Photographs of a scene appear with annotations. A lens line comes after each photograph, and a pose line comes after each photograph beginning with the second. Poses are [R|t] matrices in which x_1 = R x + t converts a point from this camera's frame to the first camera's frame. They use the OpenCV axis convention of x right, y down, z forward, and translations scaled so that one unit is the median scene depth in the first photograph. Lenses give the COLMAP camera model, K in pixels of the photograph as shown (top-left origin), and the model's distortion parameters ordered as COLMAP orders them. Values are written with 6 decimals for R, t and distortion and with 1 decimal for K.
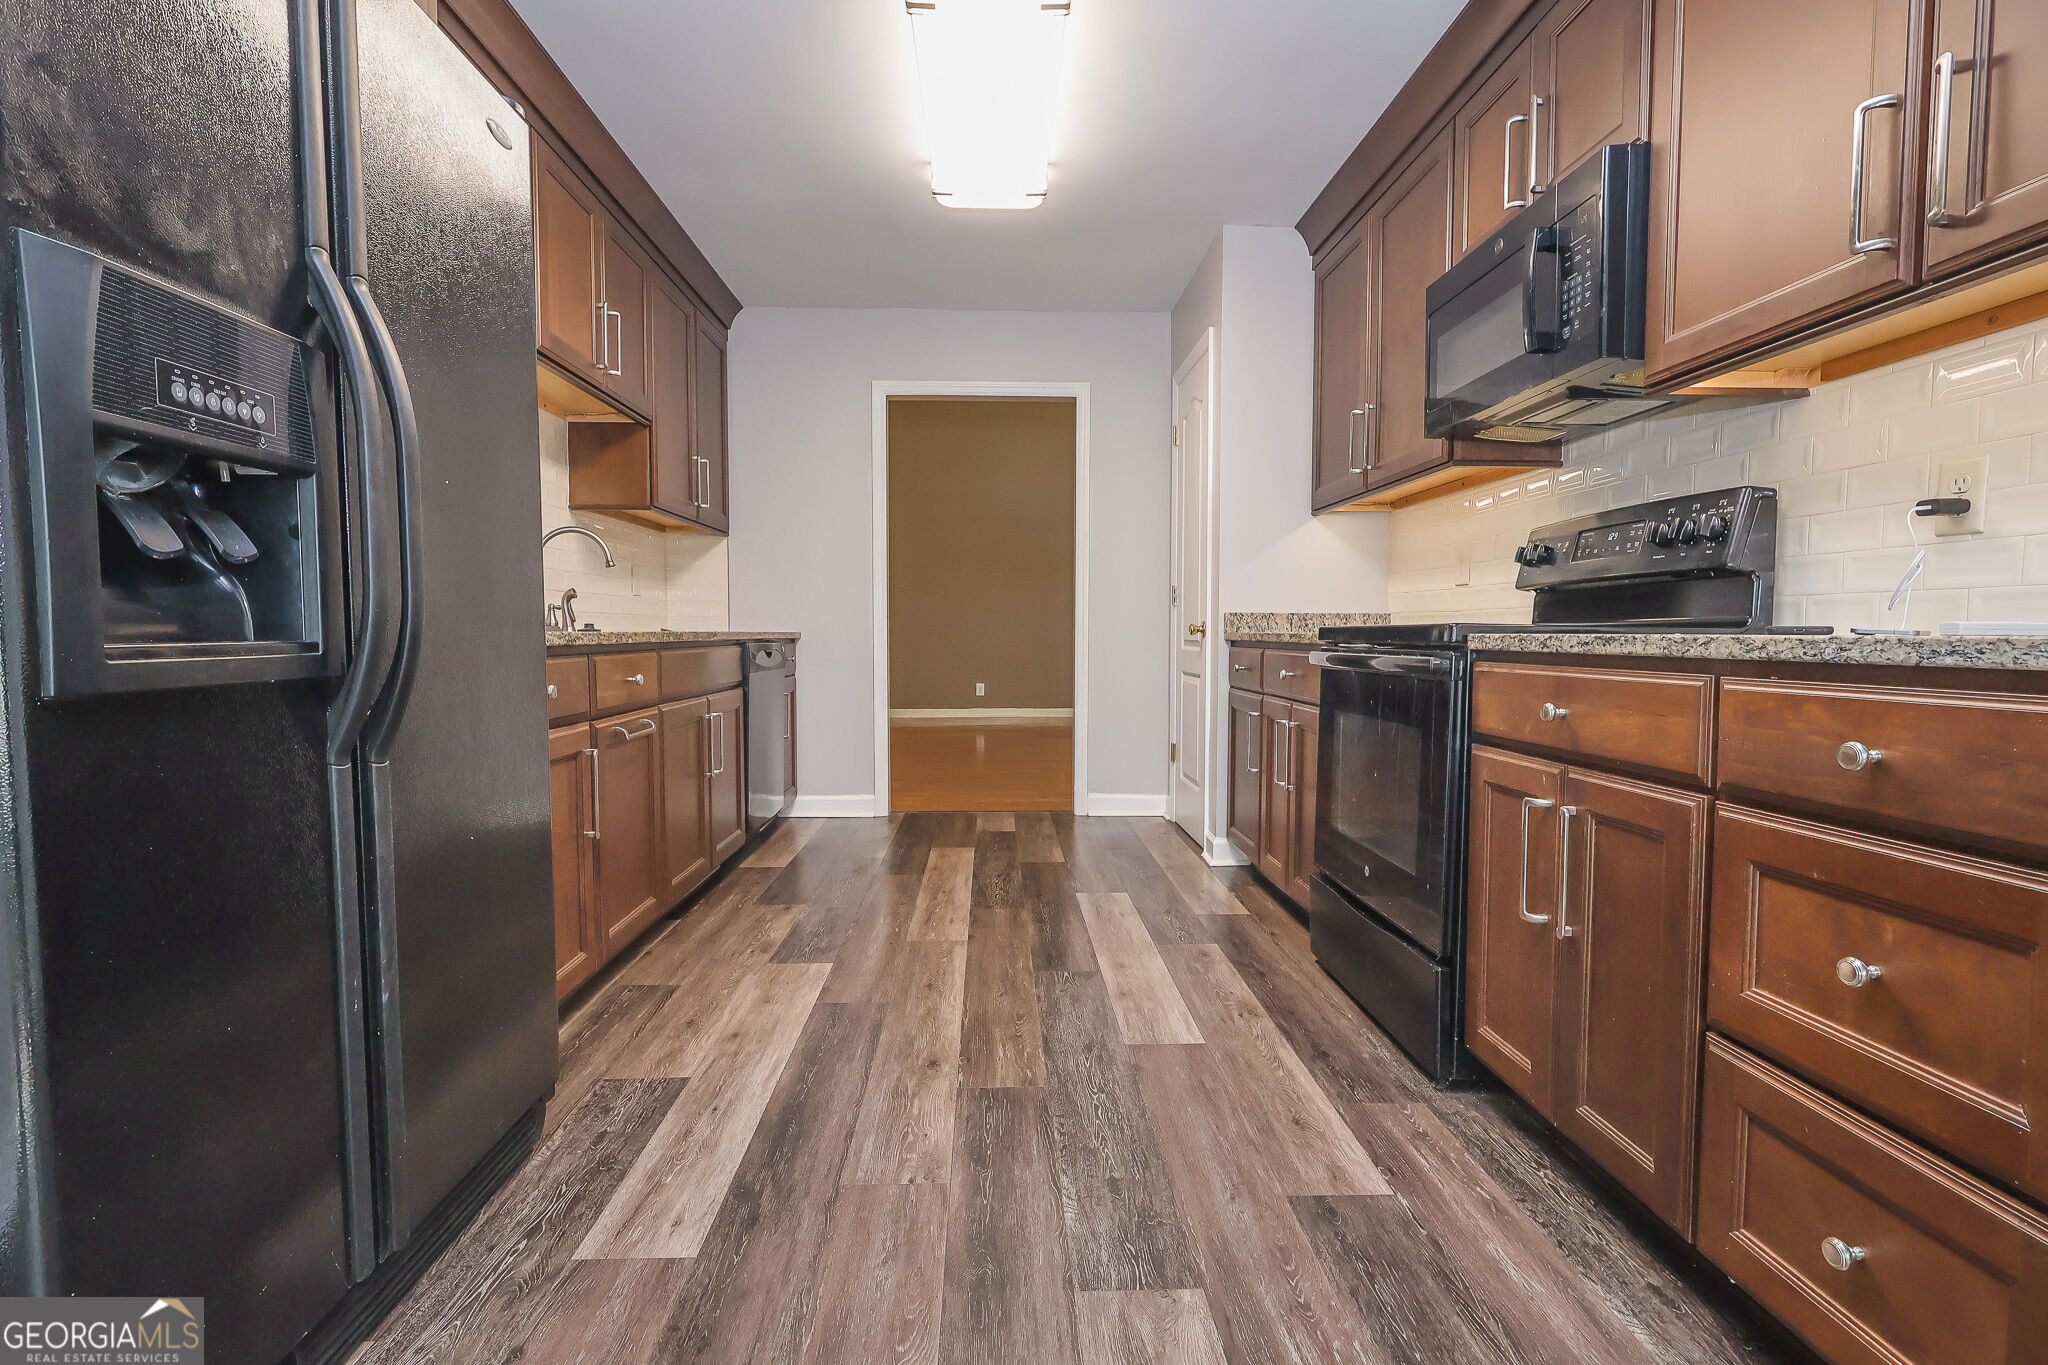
lens RADIAL K [[943.3, 0, 1020.3], [0, 943.3, 679.5], [0, 0, 1]] dist [-0.004626, 0.002484]
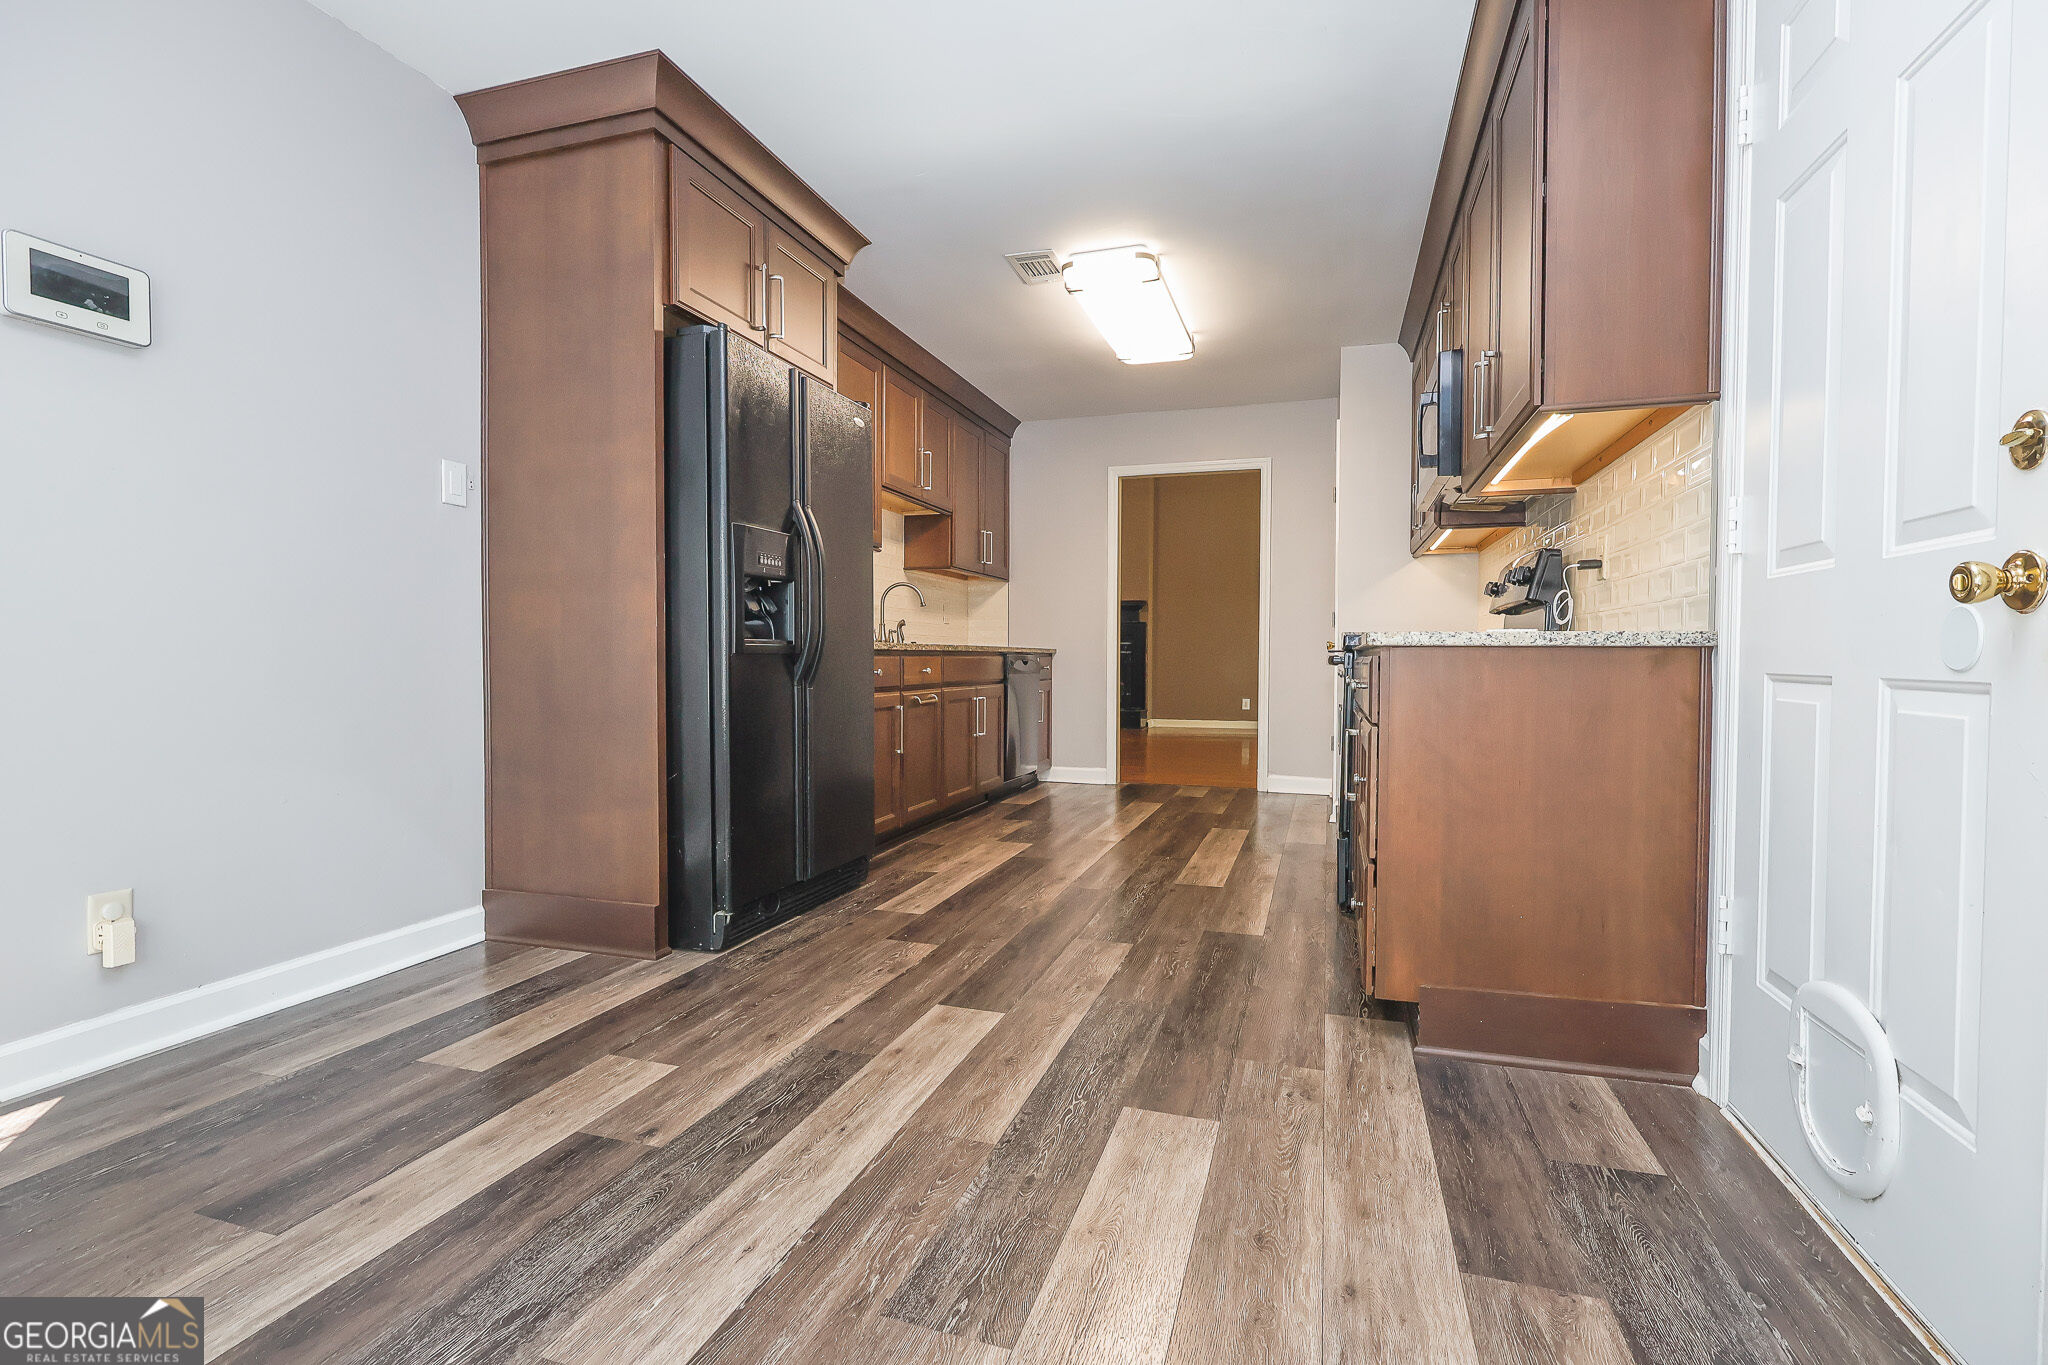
lens RADIAL K [[943.3, 0, 1027.4], [0, 943.3, 680.8], [0, 0, 1]] dist [-0.004626, 0.002484]
pose [[0.940360, 0.010786, -0.340011, 0.266584], [-0.019998, 0.999521, -0.023600, 0.040519], [0.339593, 0.028992, 0.940125, -0.430123]]
